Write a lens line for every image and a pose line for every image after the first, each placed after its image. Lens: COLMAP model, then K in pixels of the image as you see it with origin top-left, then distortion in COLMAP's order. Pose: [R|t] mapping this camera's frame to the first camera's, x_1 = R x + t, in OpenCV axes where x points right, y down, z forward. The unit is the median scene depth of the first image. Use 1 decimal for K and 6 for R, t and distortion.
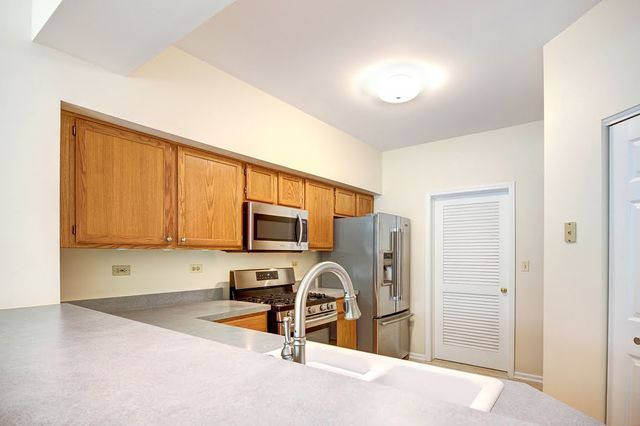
lens RADIAL K [[336.5, 0, 325.8], [0, 336.5, 253.9], [0, 0, 1]] dist [-0.016188, -0.003096]
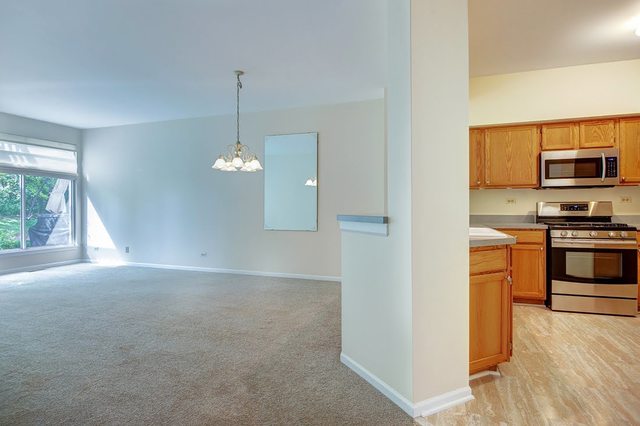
lens RADIAL K [[336.5, 0, 322.2], [0, 336.5, 210.3], [0, 0, 1]] dist [-0.016188, -0.003096]
pose [[0.303134, 0.004095, -0.952939, 0.811283], [0.005897, 0.999964, 0.006172, 0.072034], [0.952930, -0.007491, 0.303099, -0.285607]]
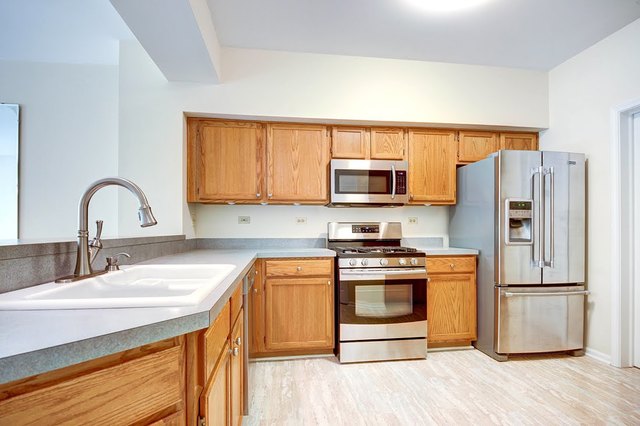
lens RADIAL K [[314.8, 0, 313.0], [0, 314.8, 230.4], [0, 0, 1]] dist [-0.010987, -0.000333]
pose [[0.698692, 0.001773, -0.715421, 0.473401], [0.000693, 0.999995, 0.003154, 0.076066], [0.715422, -0.002700, 0.698687, 0.226018]]
